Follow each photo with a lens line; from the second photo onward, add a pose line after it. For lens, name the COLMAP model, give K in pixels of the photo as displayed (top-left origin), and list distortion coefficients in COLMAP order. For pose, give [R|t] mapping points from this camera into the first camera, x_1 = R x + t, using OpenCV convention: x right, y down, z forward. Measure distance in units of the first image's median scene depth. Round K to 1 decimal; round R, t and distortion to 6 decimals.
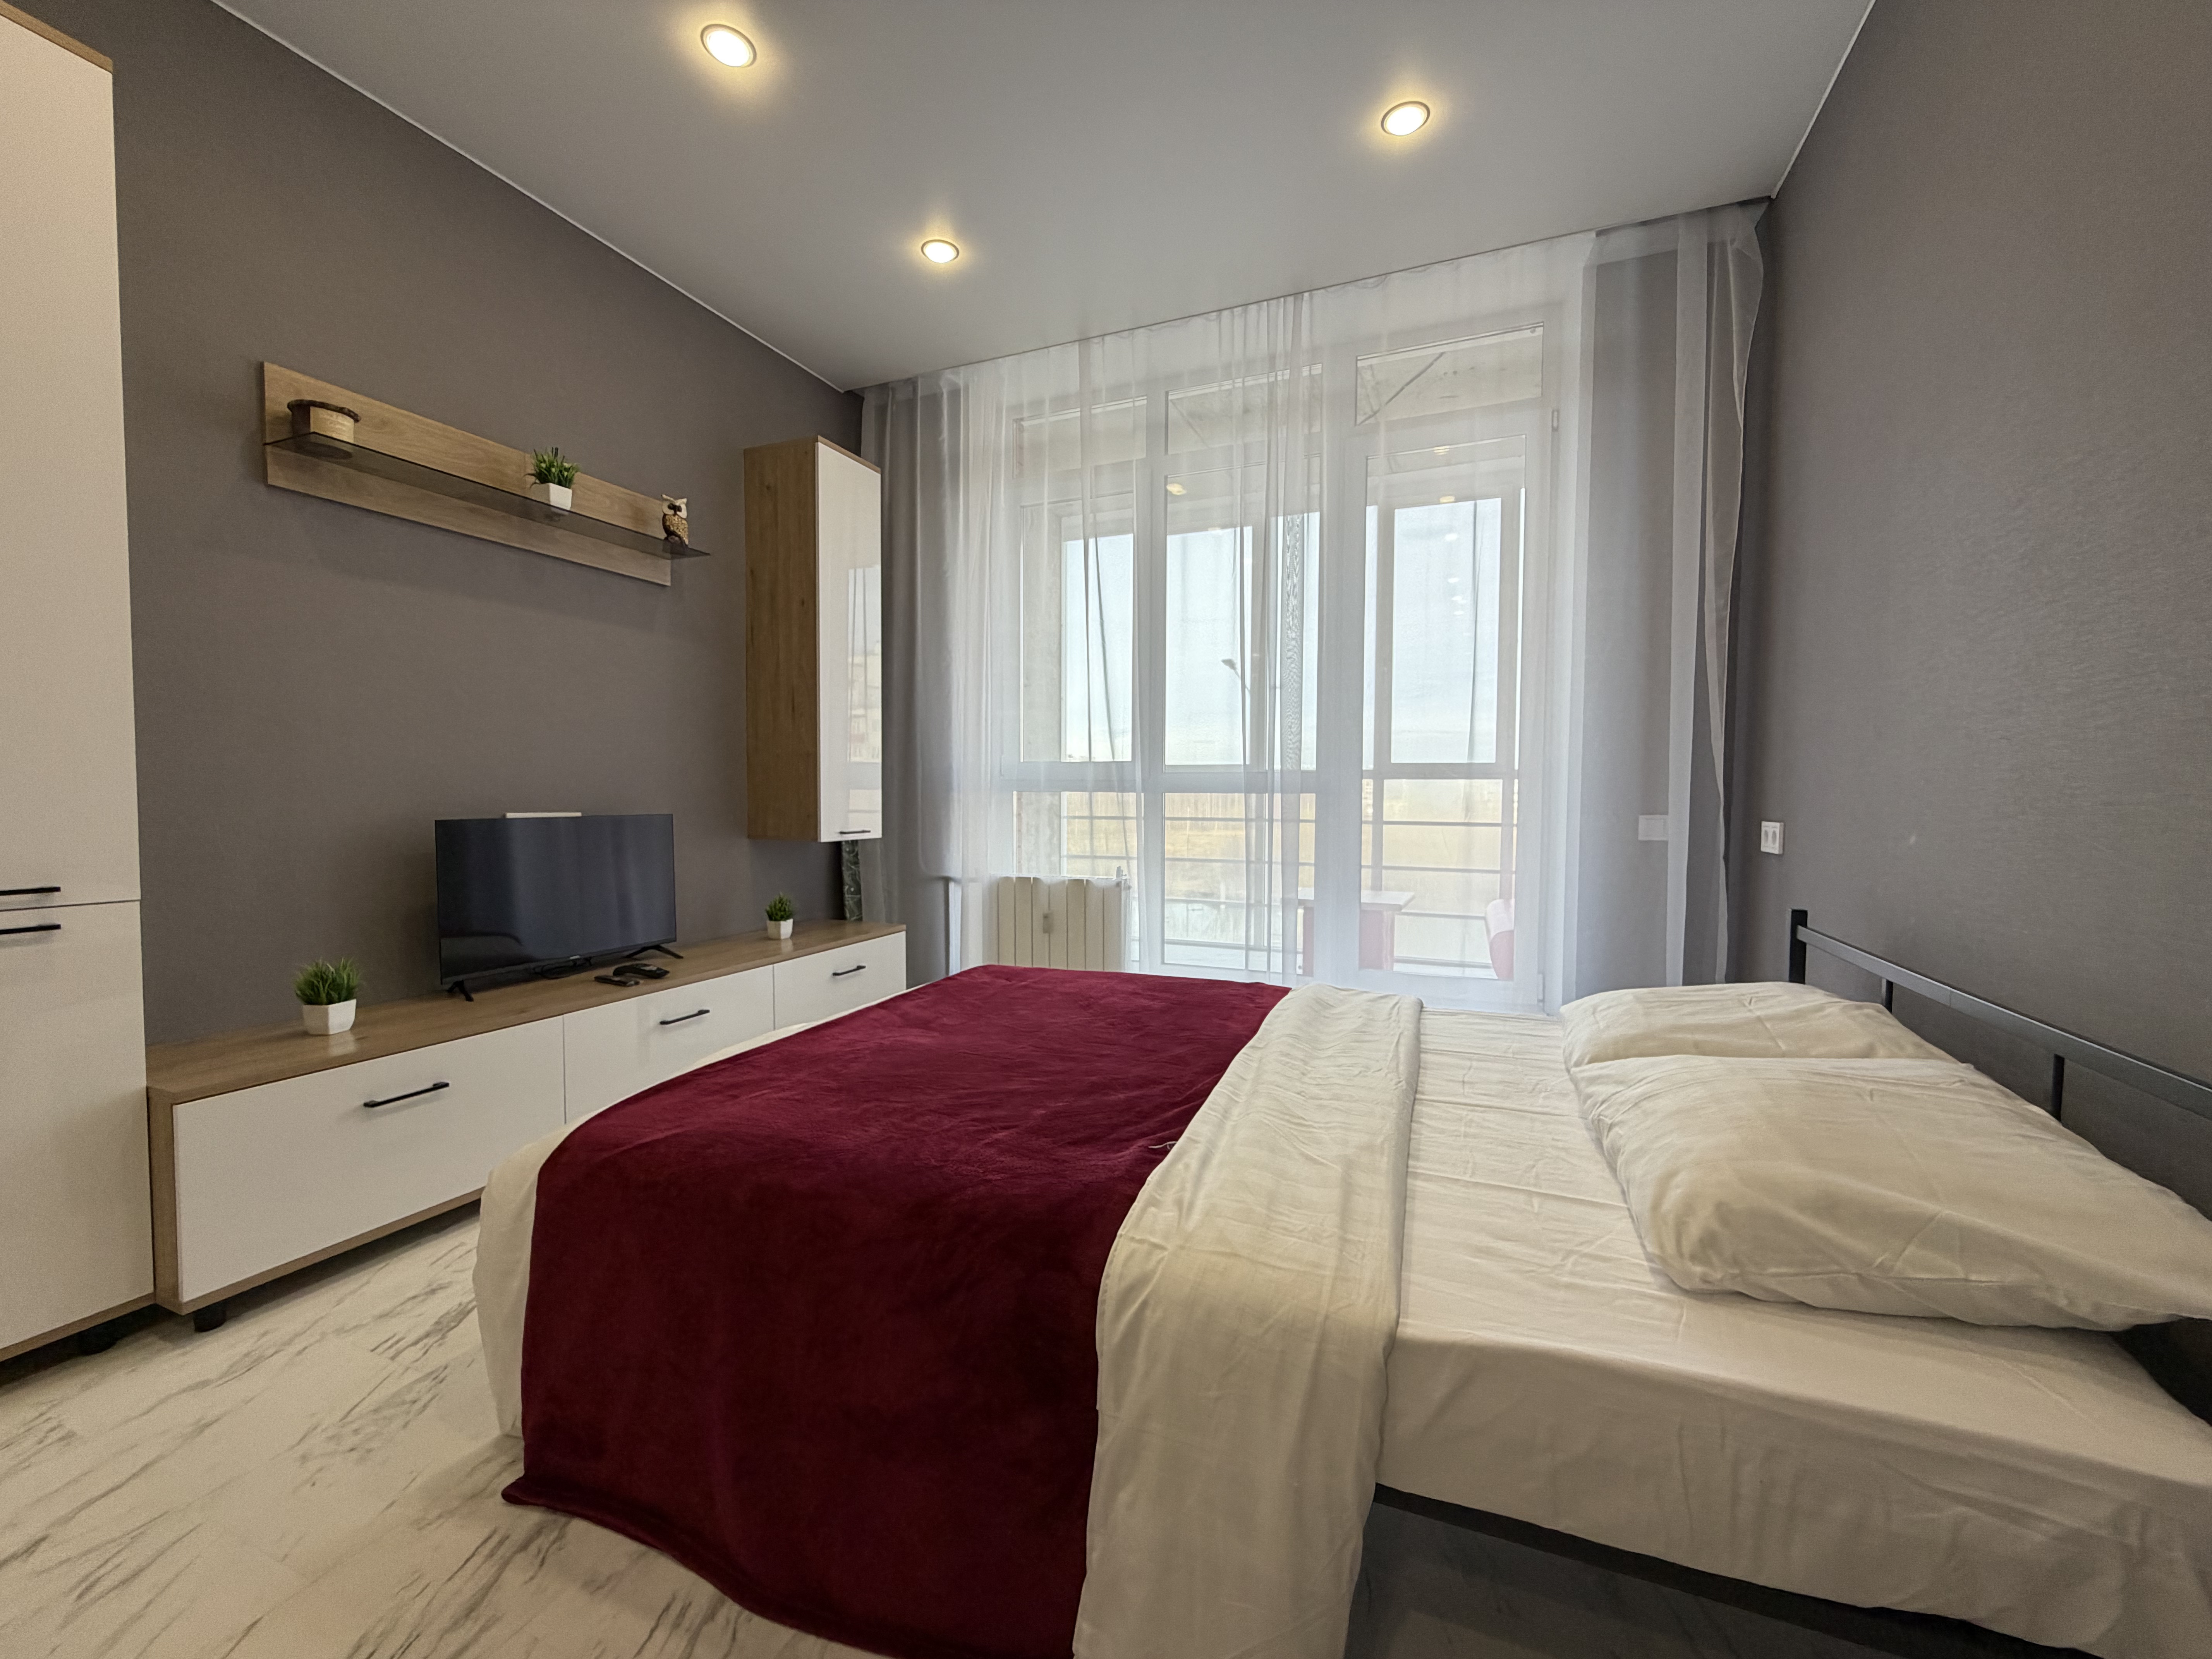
lens RADIAL K [[884.8, 0, 1102.3], [0, 884.8, 832.7], [0, 0, 1]] dist [0.000457, -0.000158]
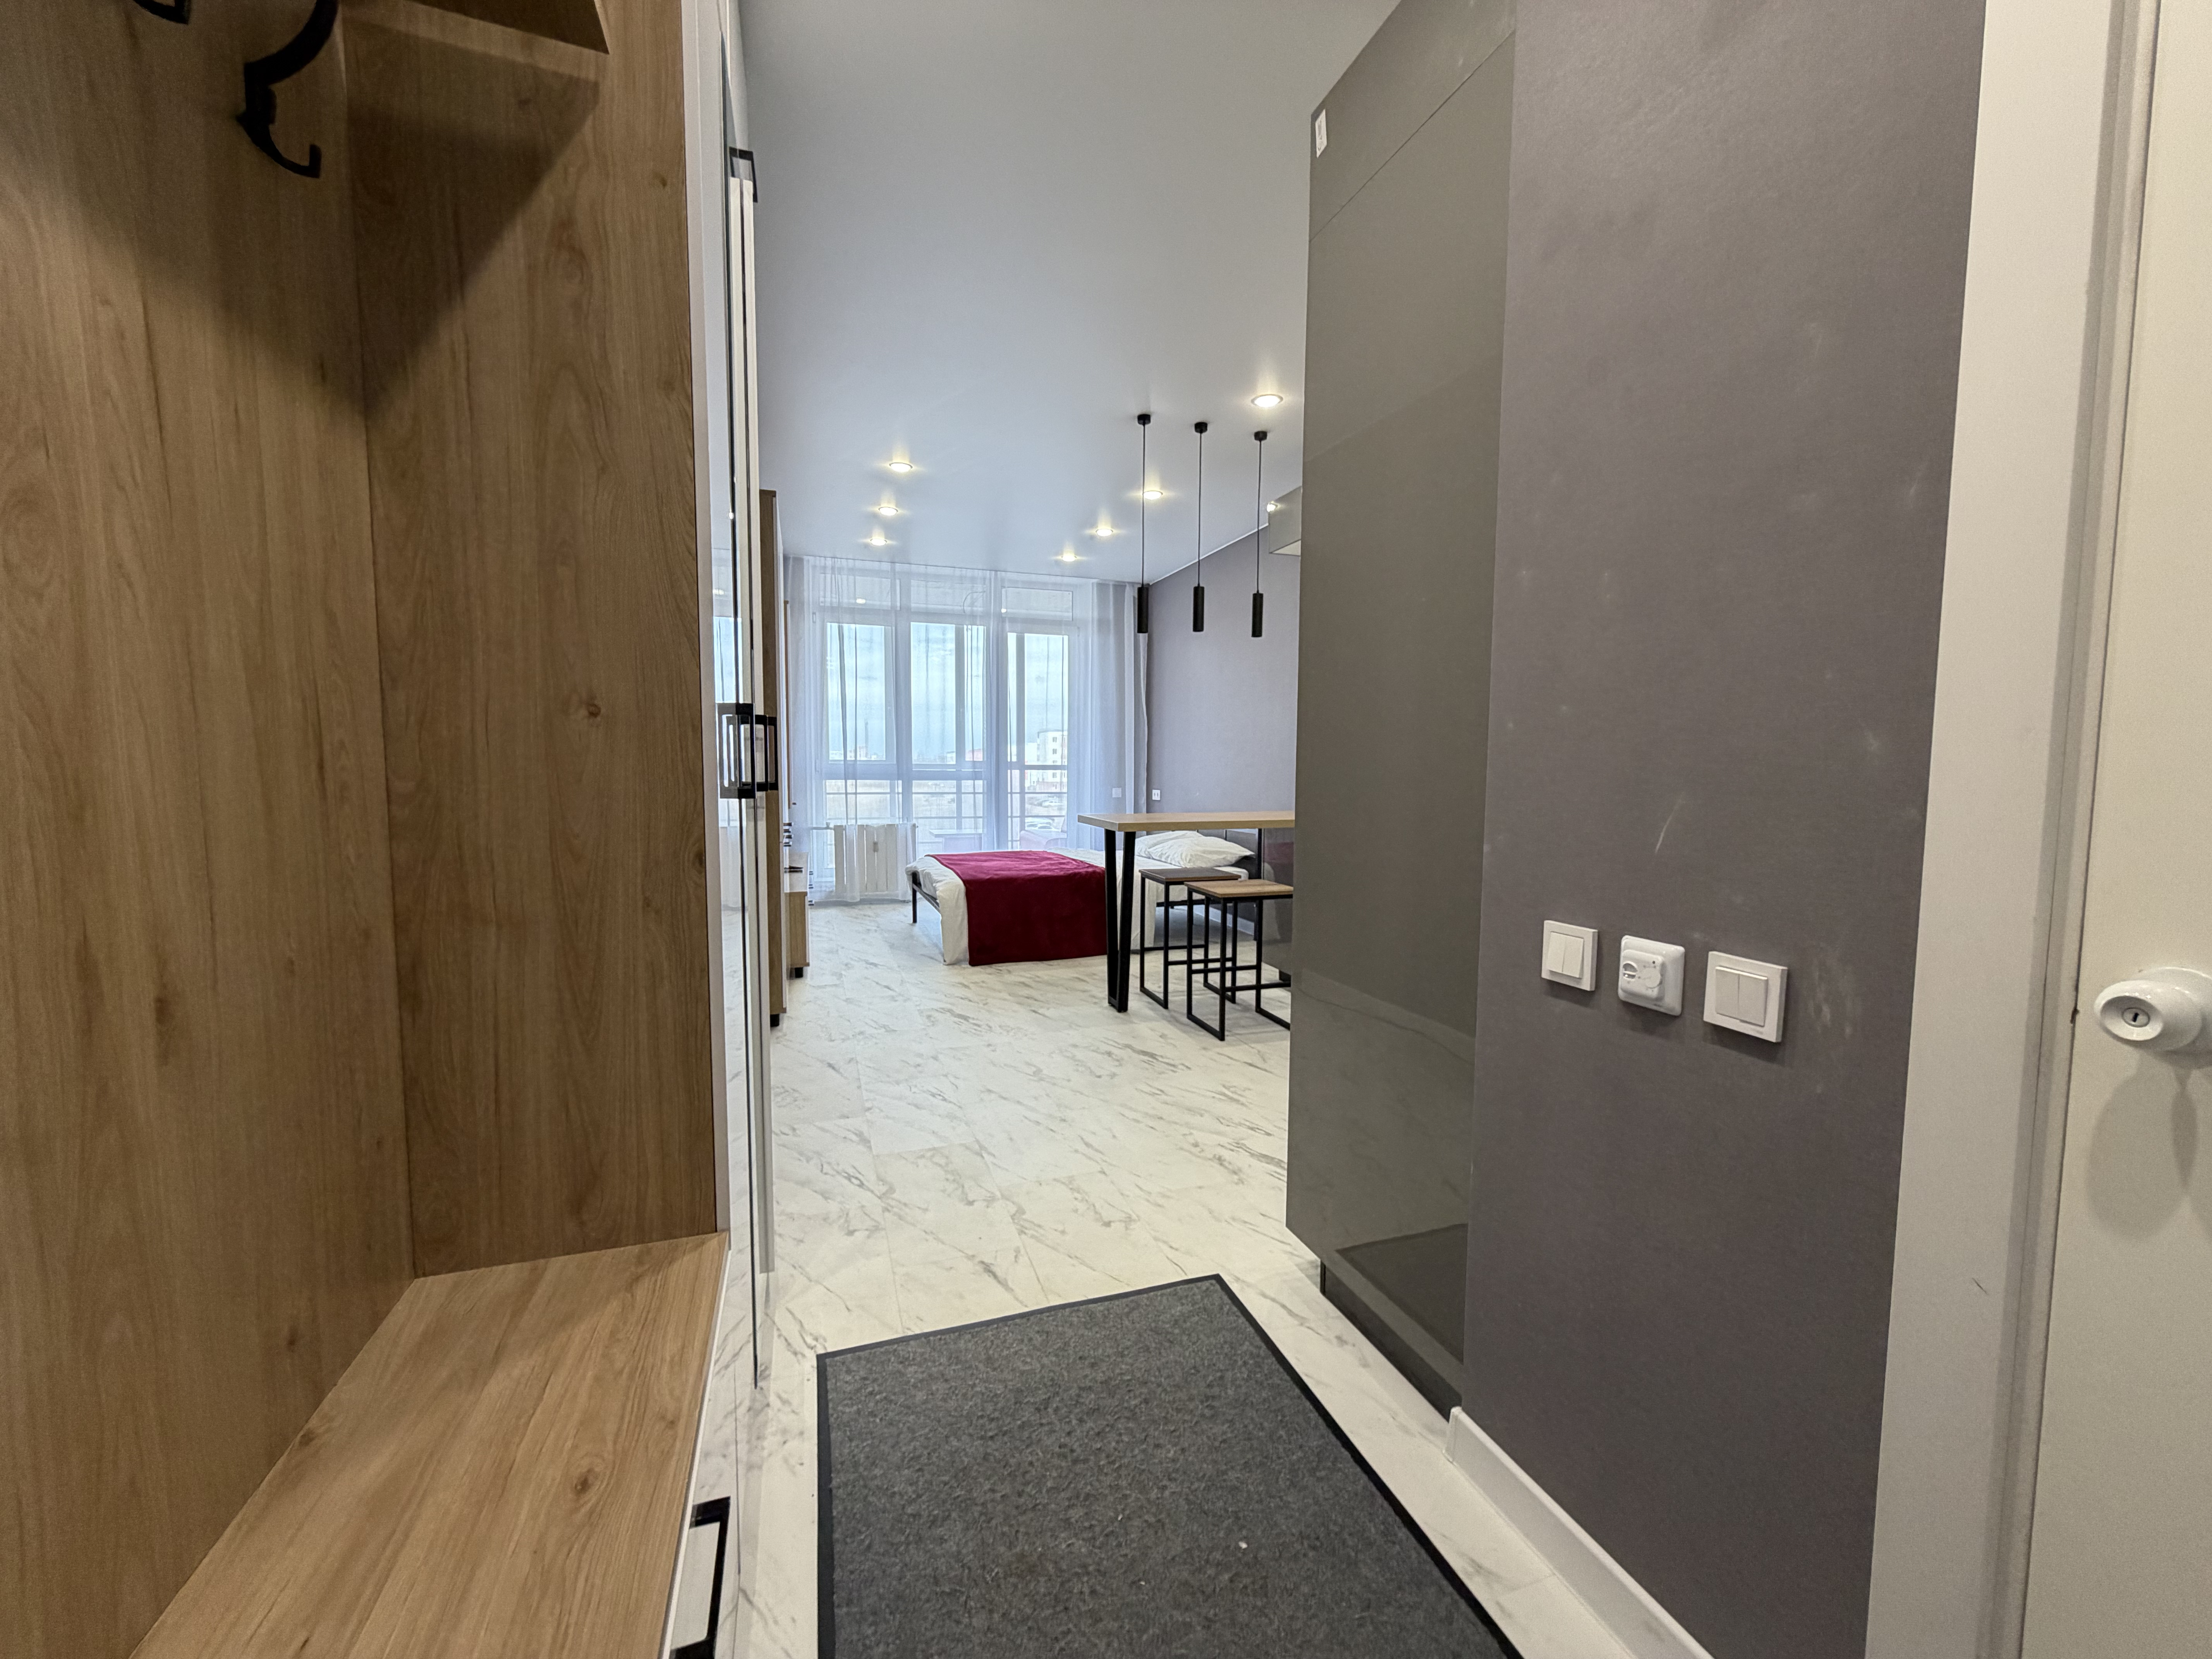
lens RADIAL K [[884.8, 0, 1113.6], [0, 884.8, 830.6], [0, 0, 1]] dist [0.000457, -0.000158]
pose [[0.740881, -0.049999, 0.669772, -1.910224], [0.028604, 0.998669, 0.042911, -0.007575], [-0.671027, -0.012634, 0.741326, -1.601621]]
